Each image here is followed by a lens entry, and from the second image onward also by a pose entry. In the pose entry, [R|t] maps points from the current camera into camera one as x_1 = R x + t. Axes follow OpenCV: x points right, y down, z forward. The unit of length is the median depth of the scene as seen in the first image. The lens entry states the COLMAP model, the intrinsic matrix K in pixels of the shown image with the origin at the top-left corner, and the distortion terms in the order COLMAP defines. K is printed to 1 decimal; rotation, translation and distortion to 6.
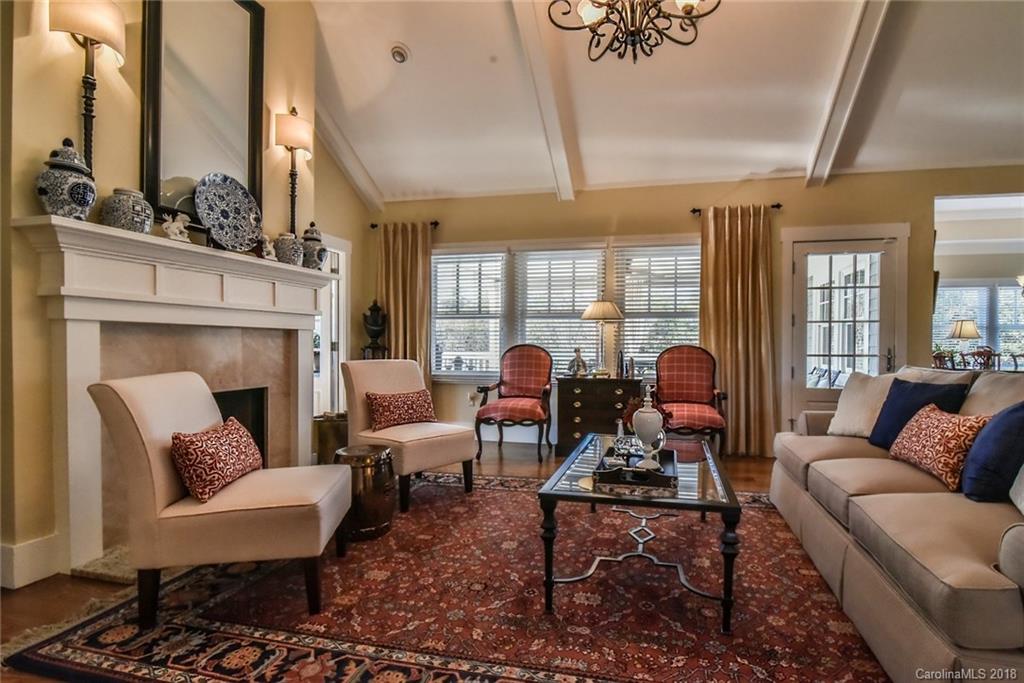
lens RADIAL K [[472.8, 0, 509.3], [0, 472.8, 343.6], [0, 0, 1]] dist [-0.015548, -0.000116]
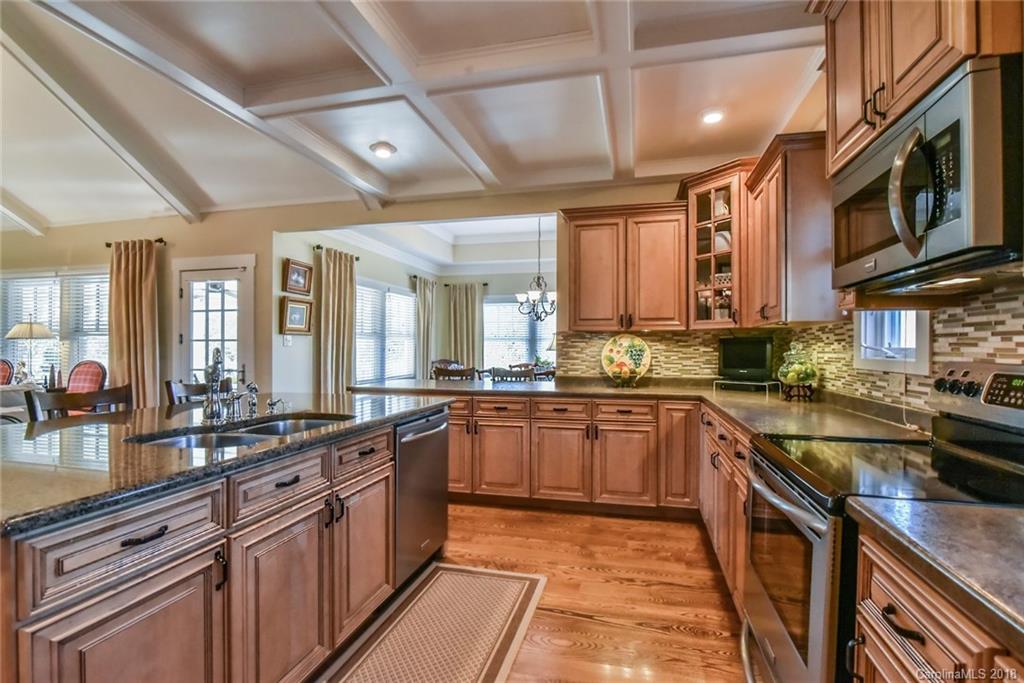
lens RADIAL K [[472.8, 0, 519.5], [0, 472.8, 346.1], [0, 0, 1]] dist [-0.015548, -0.000116]
pose [[0.999211, 0.002900, -0.039598, 1.478653], [-0.003135, 0.999978, -0.005863, -0.028571], [0.039580, 0.005982, 0.999198, -0.111206]]
